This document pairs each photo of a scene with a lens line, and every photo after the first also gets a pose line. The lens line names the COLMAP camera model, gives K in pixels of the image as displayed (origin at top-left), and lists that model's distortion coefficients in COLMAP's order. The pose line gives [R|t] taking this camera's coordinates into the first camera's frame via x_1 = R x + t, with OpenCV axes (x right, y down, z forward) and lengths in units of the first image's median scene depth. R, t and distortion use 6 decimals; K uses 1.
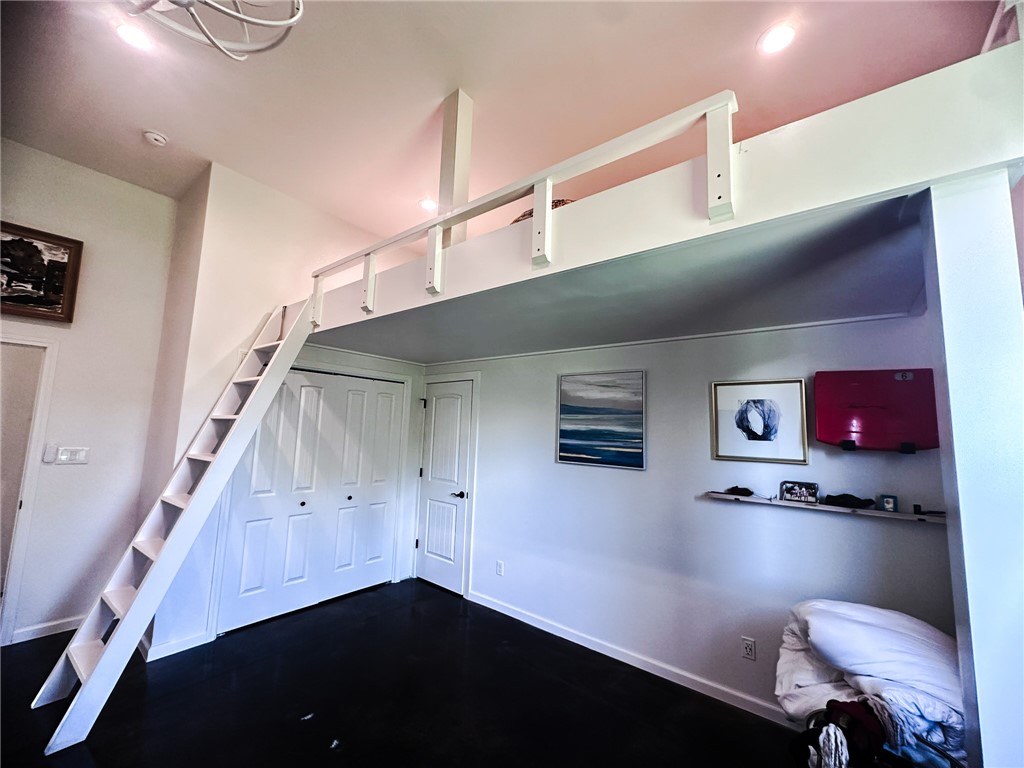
lens RADIAL K [[410.5, 0, 511.9], [0, 410.5, 382.4], [0, 0, 1]] dist [-0.003873, -0.000022]
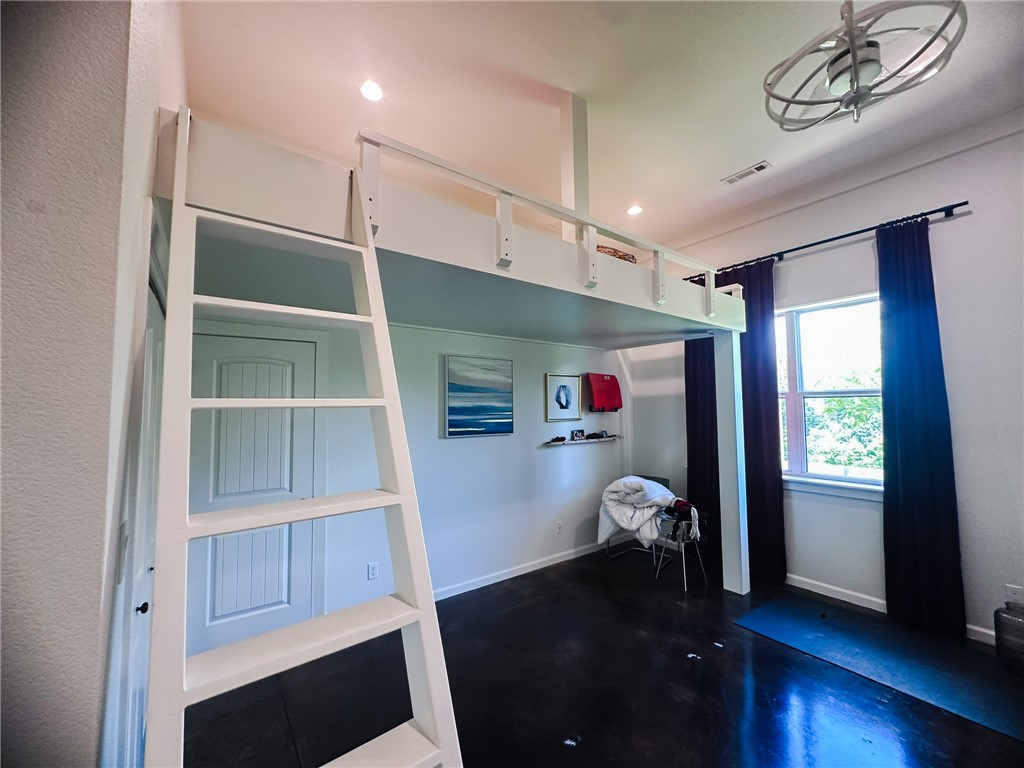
lens RADIAL K [[410.5, 0, 511.4], [0, 410.5, 382.5], [0, 0, 1]] dist [-0.003873, -0.000022]
pose [[0.251599, 0.024652, 0.967517, -0.967132], [-0.094659, 0.995509, -0.000749, 0.044279], [-0.963191, -0.091396, 0.252803, 0.664414]]
